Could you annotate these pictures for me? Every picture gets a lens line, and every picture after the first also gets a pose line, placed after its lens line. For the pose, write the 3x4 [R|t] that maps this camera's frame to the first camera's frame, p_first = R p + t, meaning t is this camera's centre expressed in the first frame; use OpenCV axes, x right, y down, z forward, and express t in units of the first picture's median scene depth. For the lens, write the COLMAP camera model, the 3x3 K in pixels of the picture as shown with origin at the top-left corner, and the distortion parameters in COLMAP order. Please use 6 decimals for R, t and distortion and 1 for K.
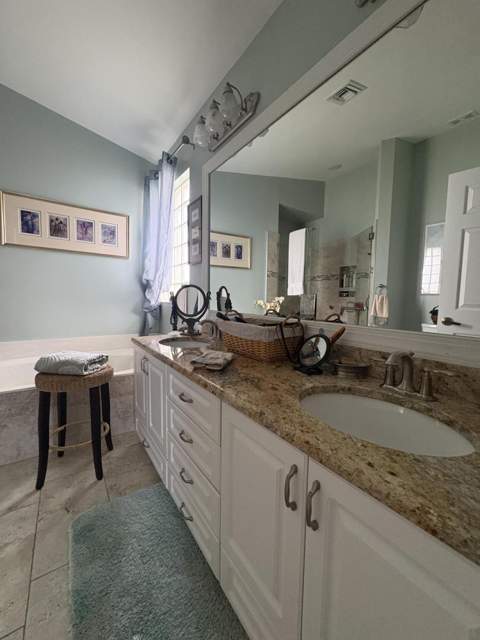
lens RADIAL K [[256.8, 0, 239.8], [0, 256.8, 318.5], [0, 0, 1]] dist [0.001207, -0.000011]
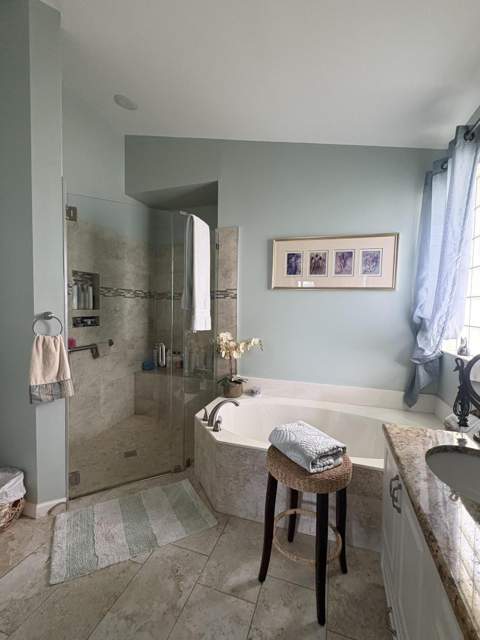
lens RADIAL K [[284.3, 0, 239.6], [0, 284.3, 319.5], [0, 0, 1]] dist [-0.000309, 0.000161]
pose [[0.592729, 0.030850, -0.804811, -0.035840], [-0.067405, 0.997661, -0.011400, -0.120057], [0.802576, 0.061006, 0.593422, 0.168107]]
